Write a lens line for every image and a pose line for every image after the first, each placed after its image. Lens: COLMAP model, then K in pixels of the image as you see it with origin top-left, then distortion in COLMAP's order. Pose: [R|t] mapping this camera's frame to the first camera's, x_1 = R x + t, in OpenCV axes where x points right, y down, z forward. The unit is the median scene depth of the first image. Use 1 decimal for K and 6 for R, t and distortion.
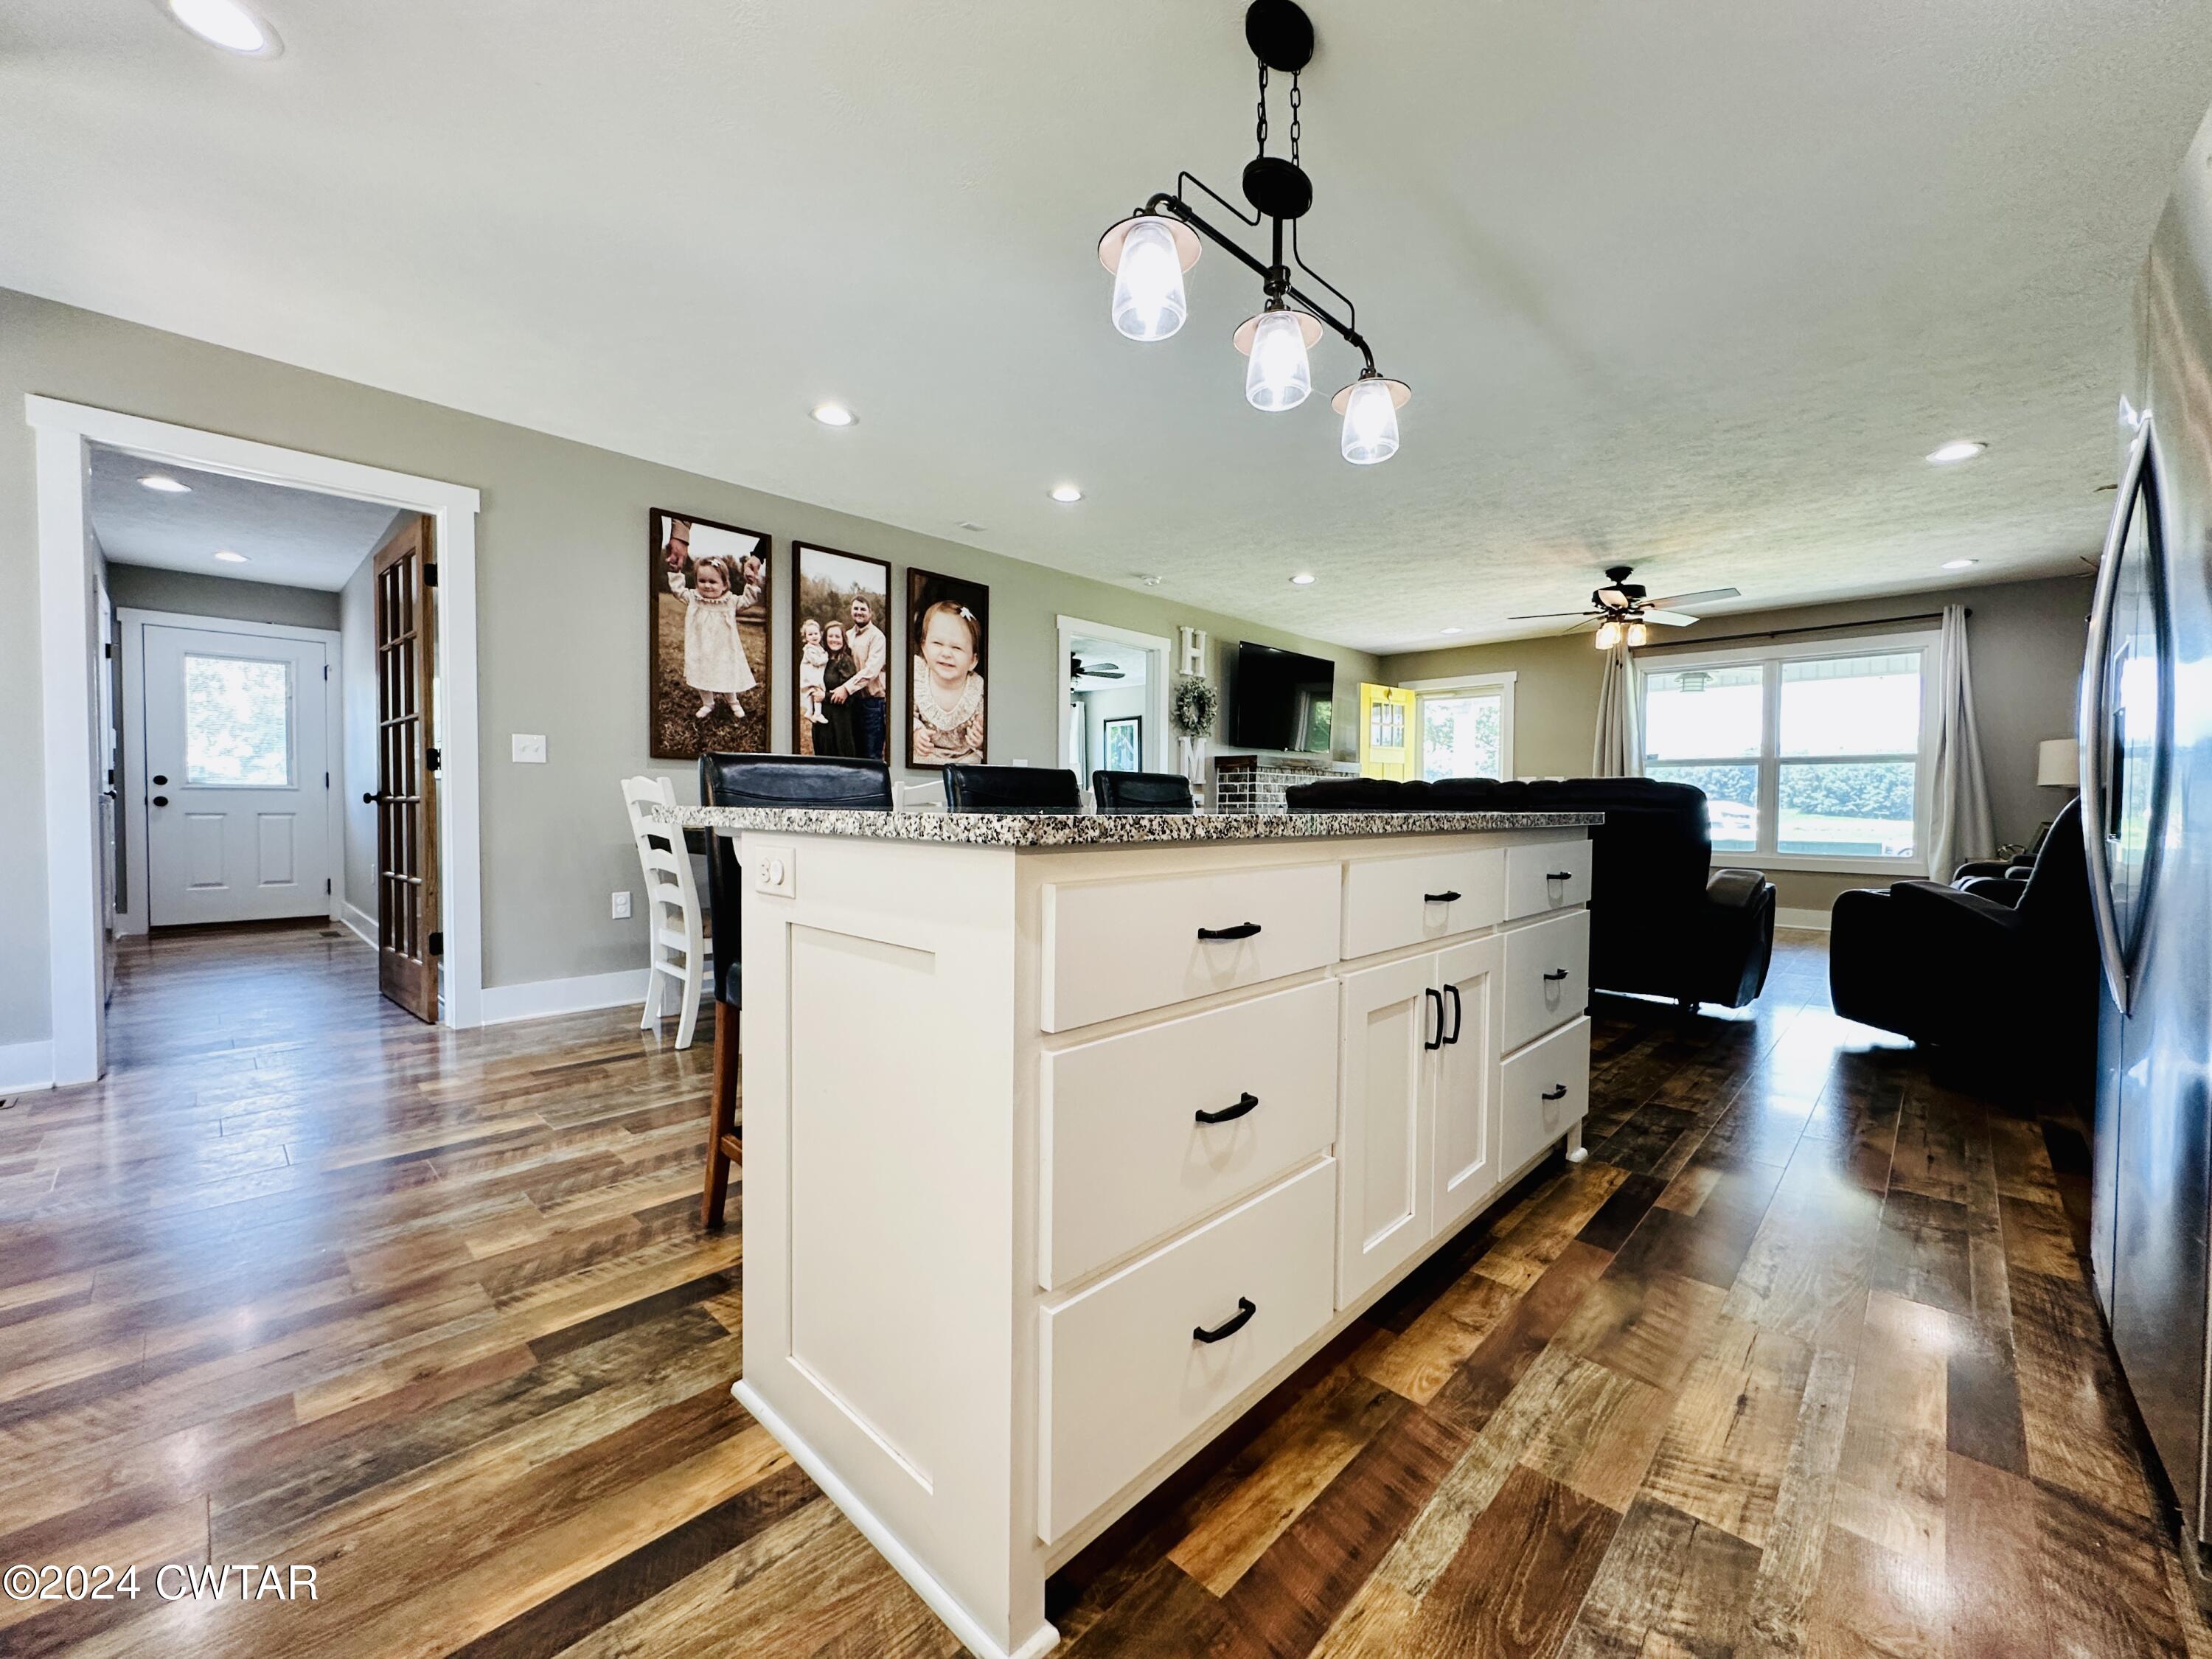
lens RADIAL K [[885.1, 0, 1103.3], [0, 885.1, 832.8], [0, 0, 1]] dist [-0.003716, 0.001047]
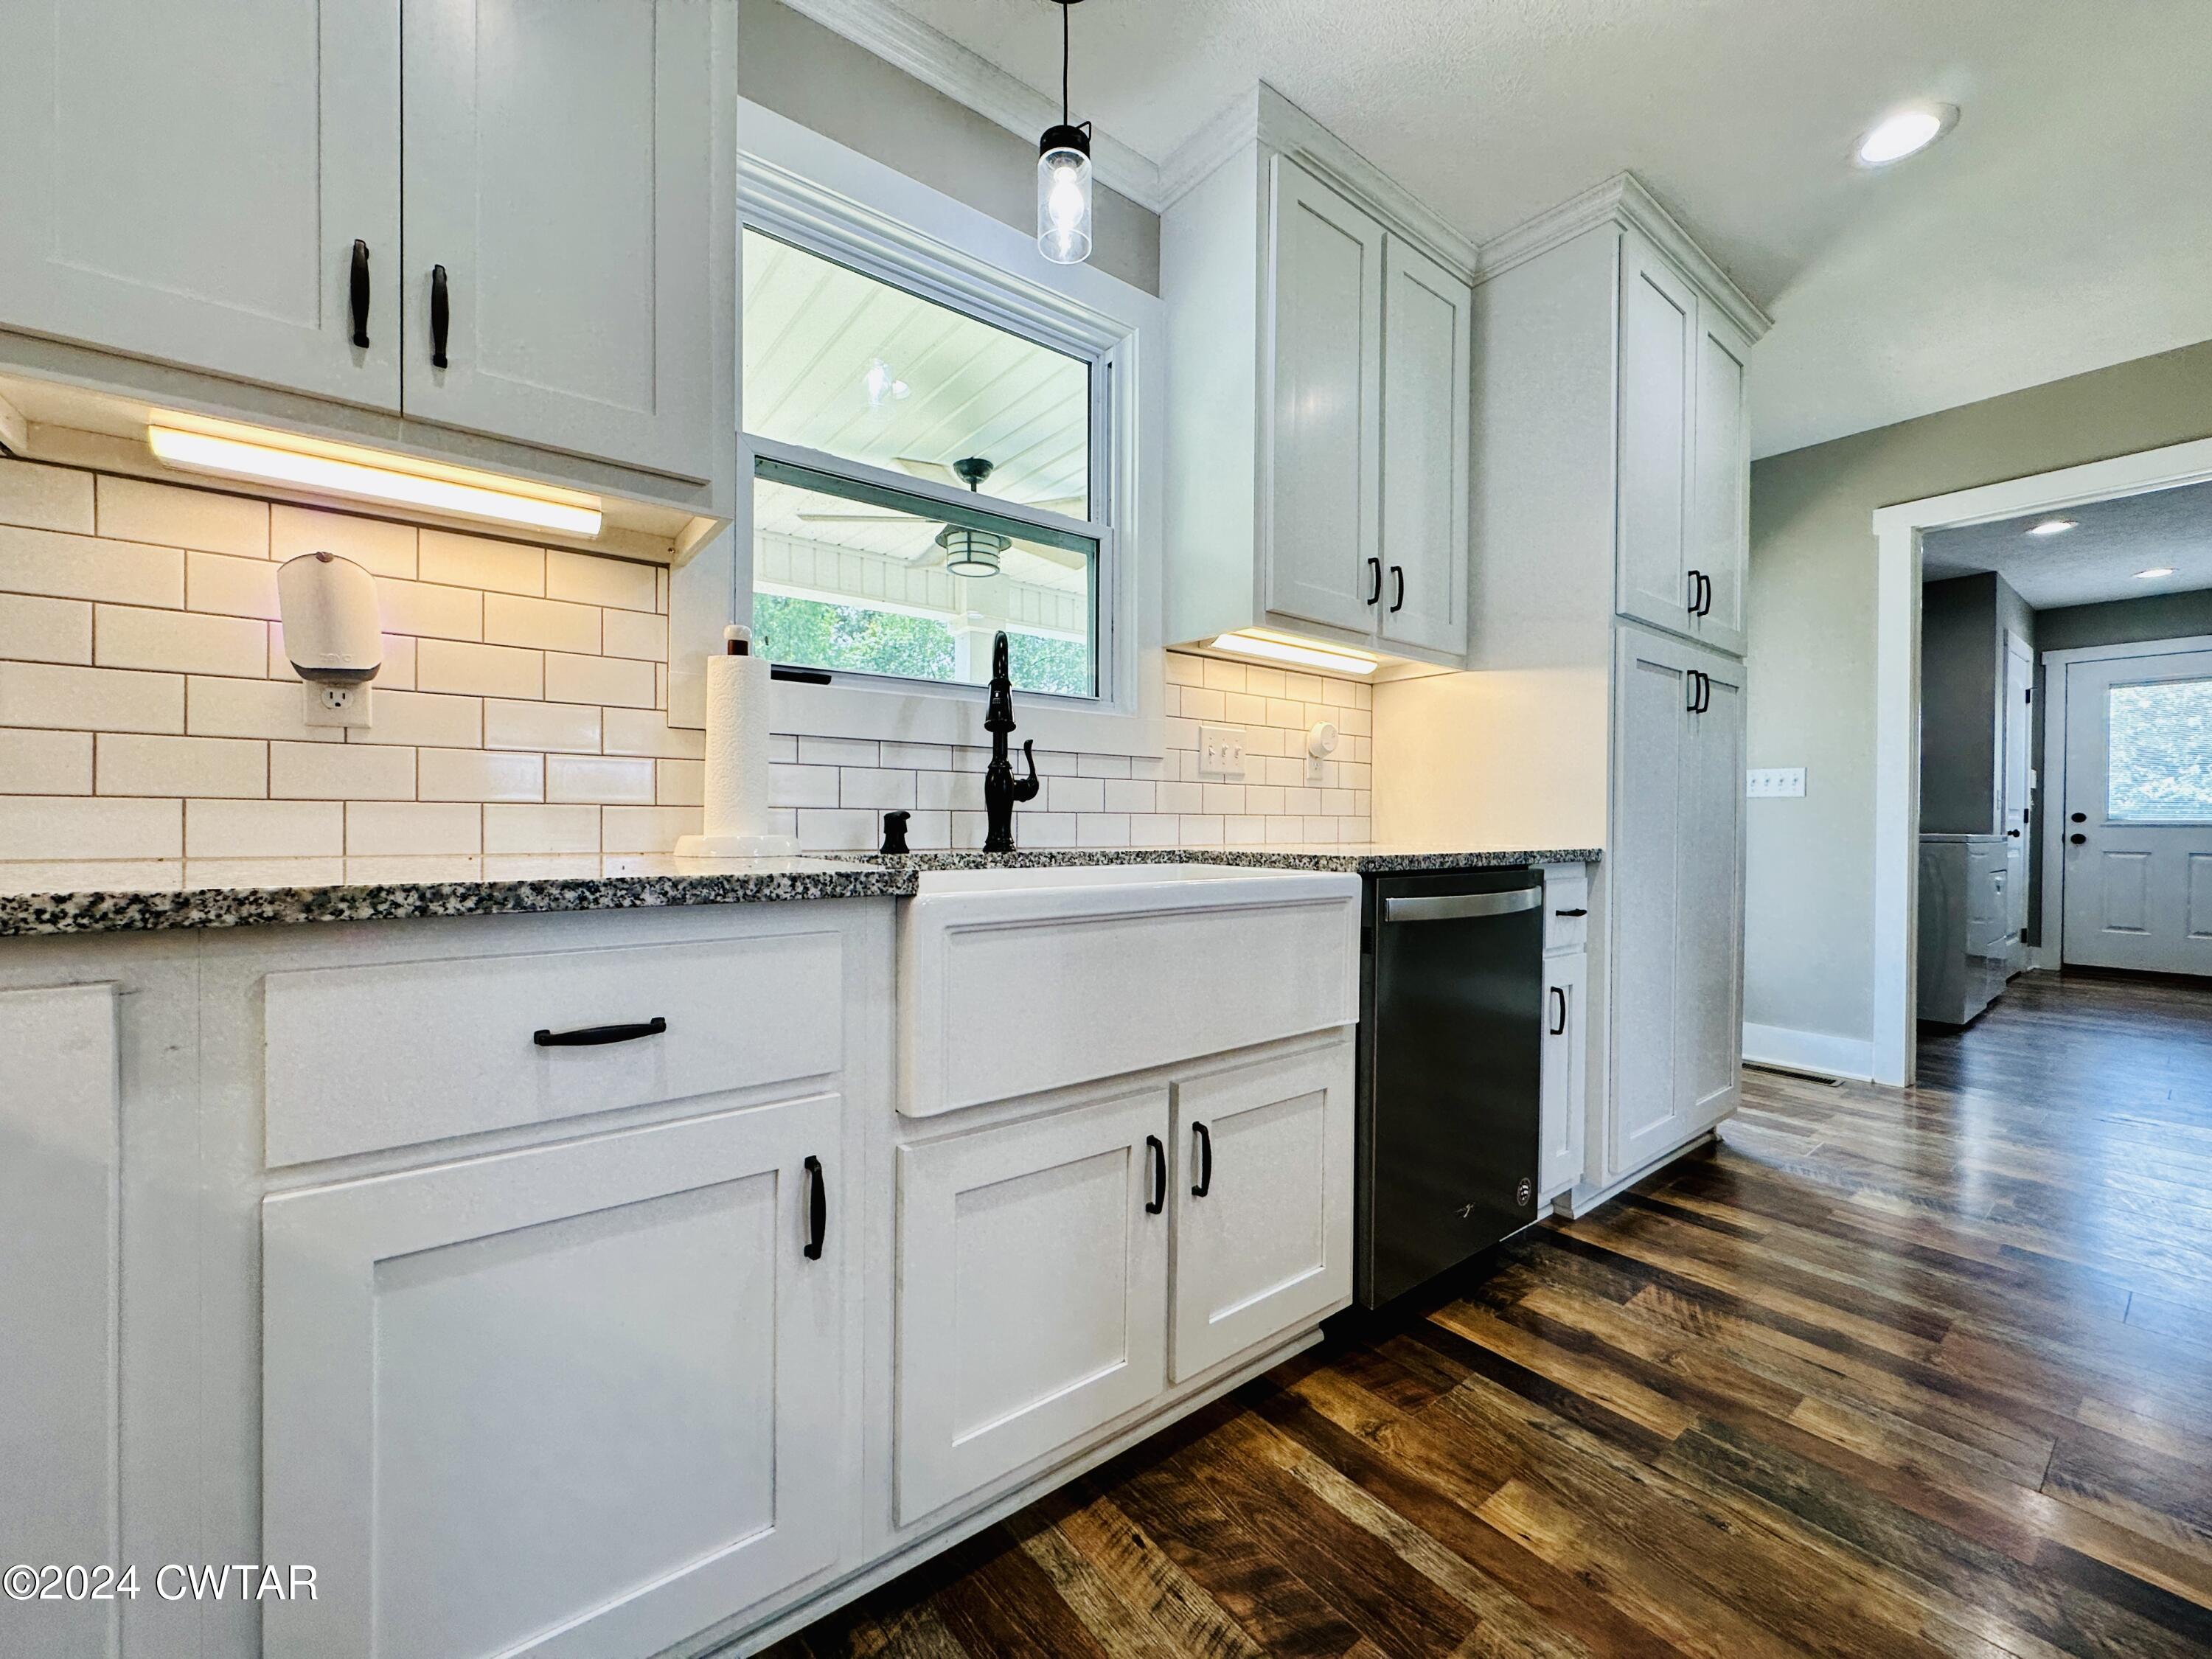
lens RADIAL K [[885.1, 0, 1108.9], [0, 885.1, 827.6], [0, 0, 1]] dist [-0.003716, 0.001047]
pose [[-0.139525, -0.002275, -0.990216, 0.087795], [-0.039876, 0.999199, 0.003323, -0.011723], [0.989415, 0.039950, -0.139504, 0.083393]]
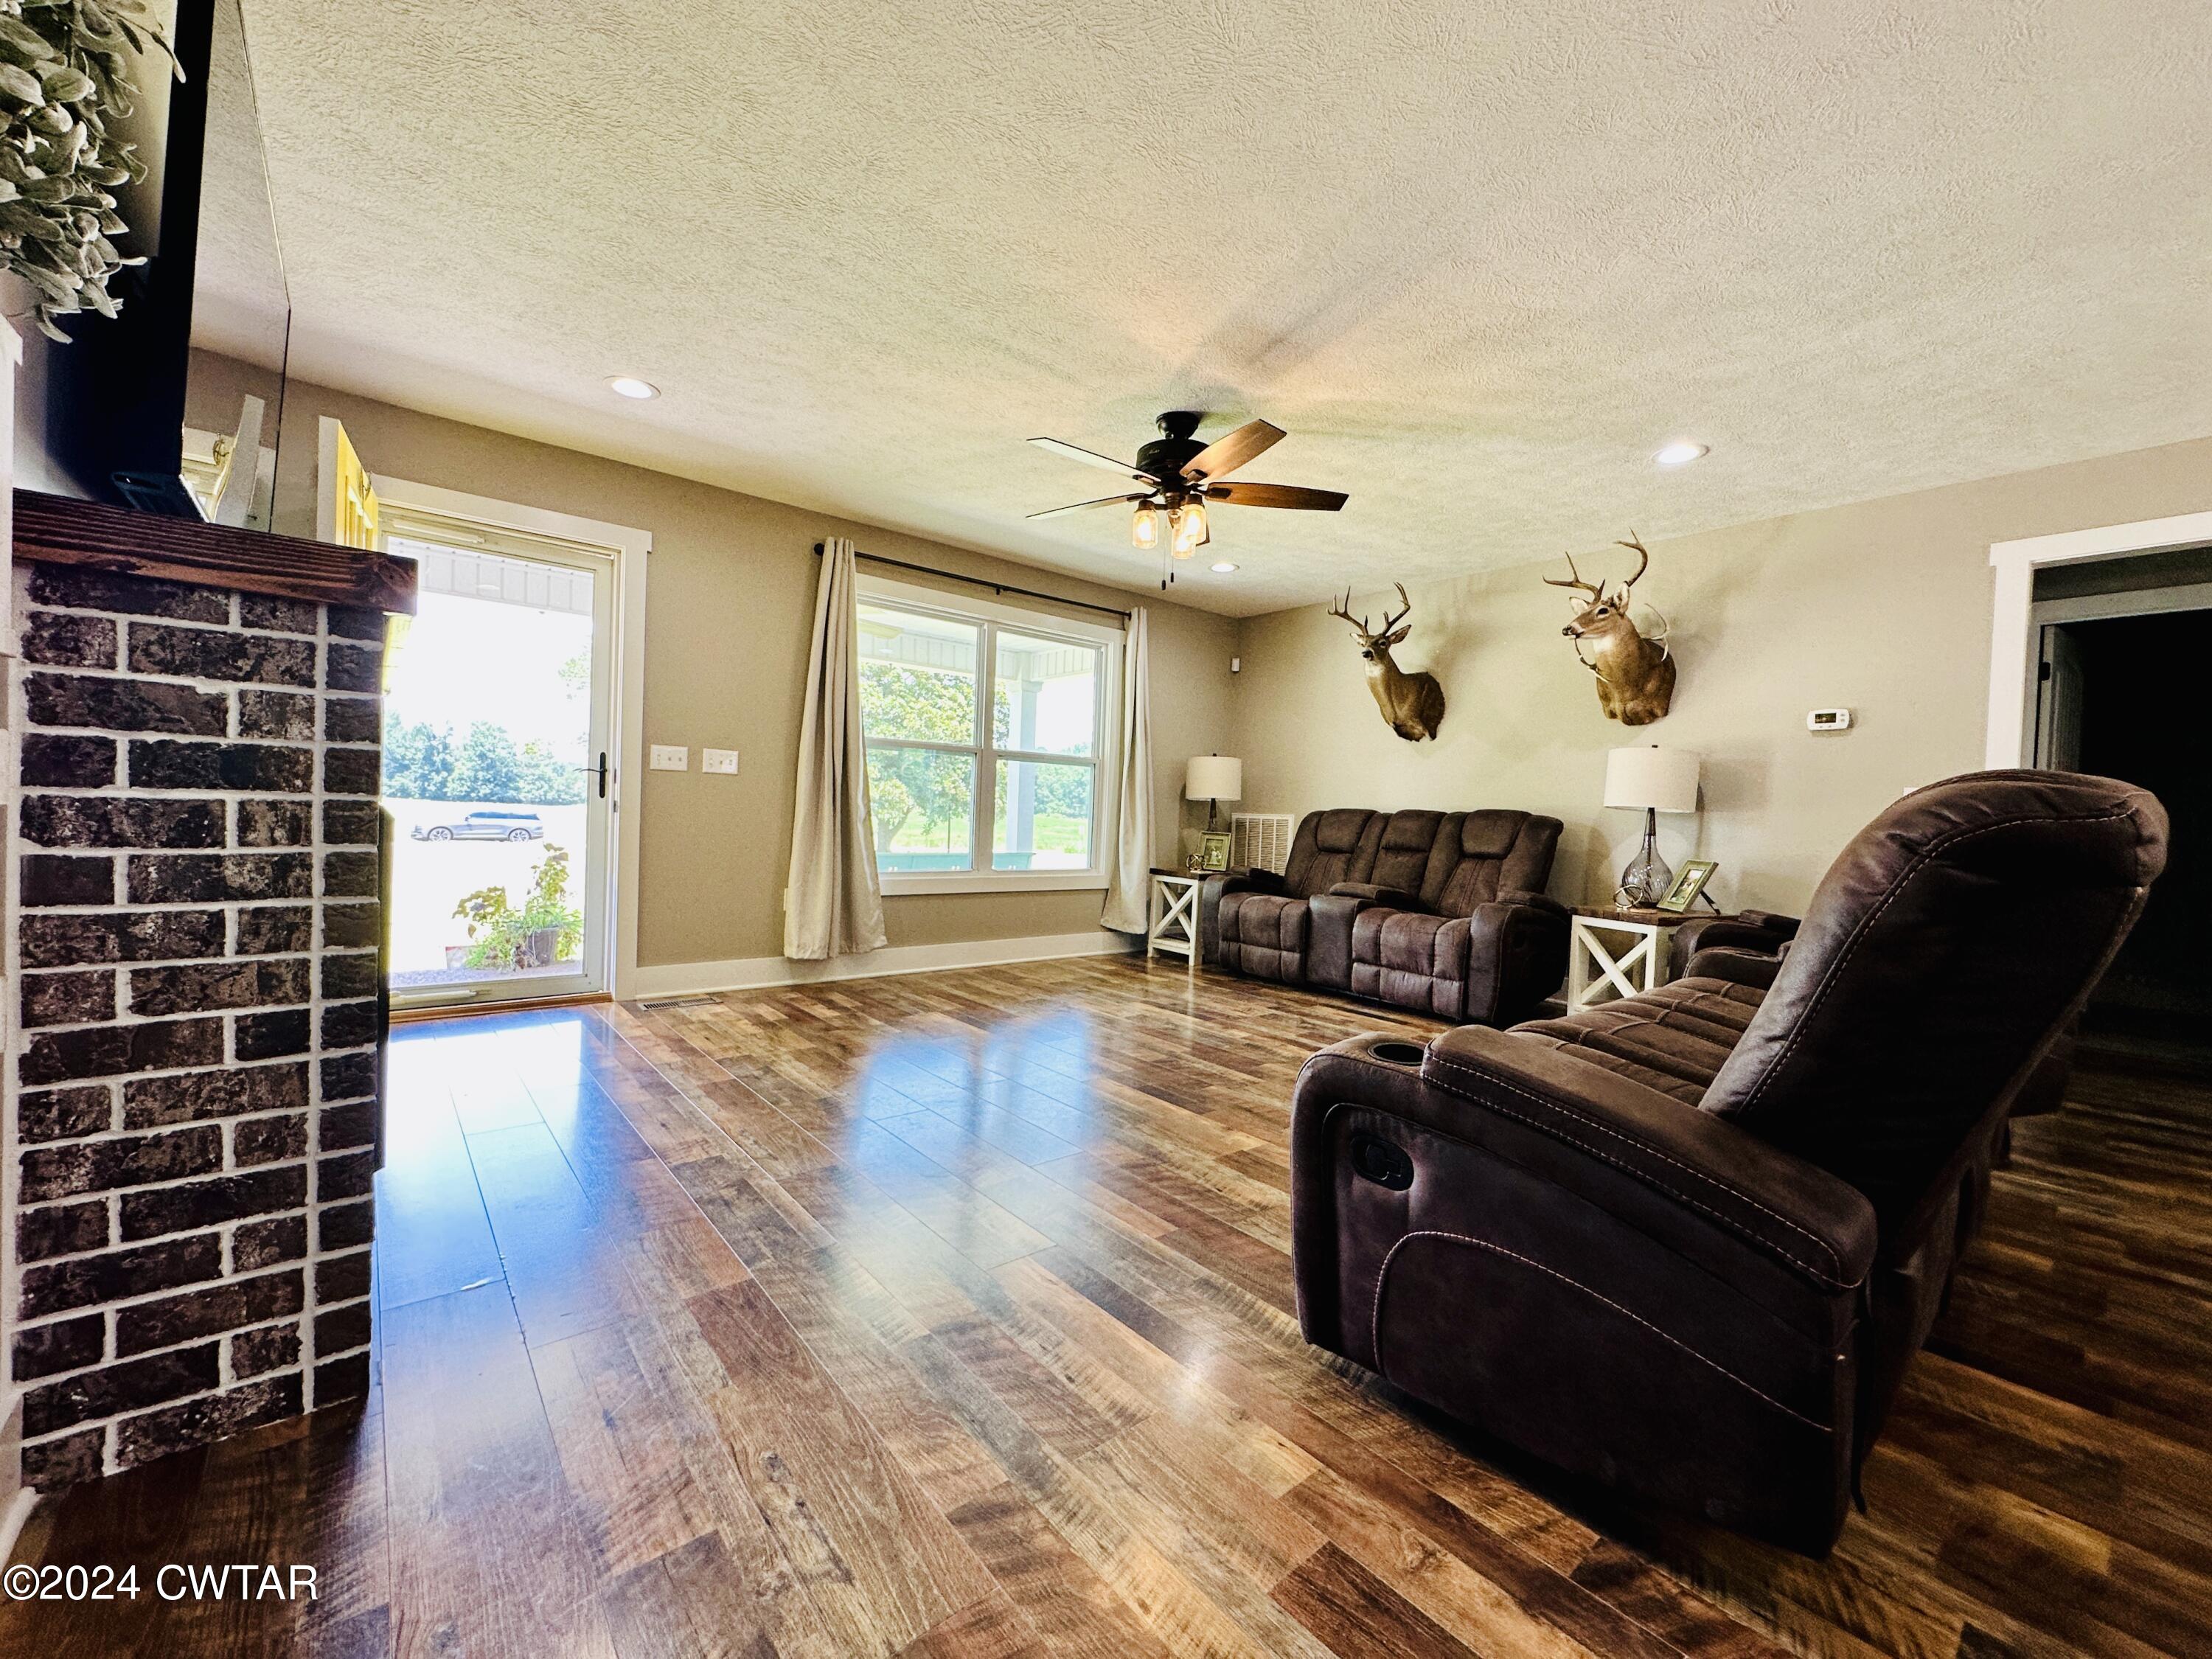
lens RADIAL K [[885.1, 0, 1090.5], [0, 885.1, 833.2], [0, 0, 1]] dist [-0.003716, 0.001047]
pose [[0.117822, -0.026354, 0.992685, -0.008379], [-0.006272, 0.999608, 0.027282, -0.051170], [-0.993015, -0.009440, 0.117610, 1.284822]]
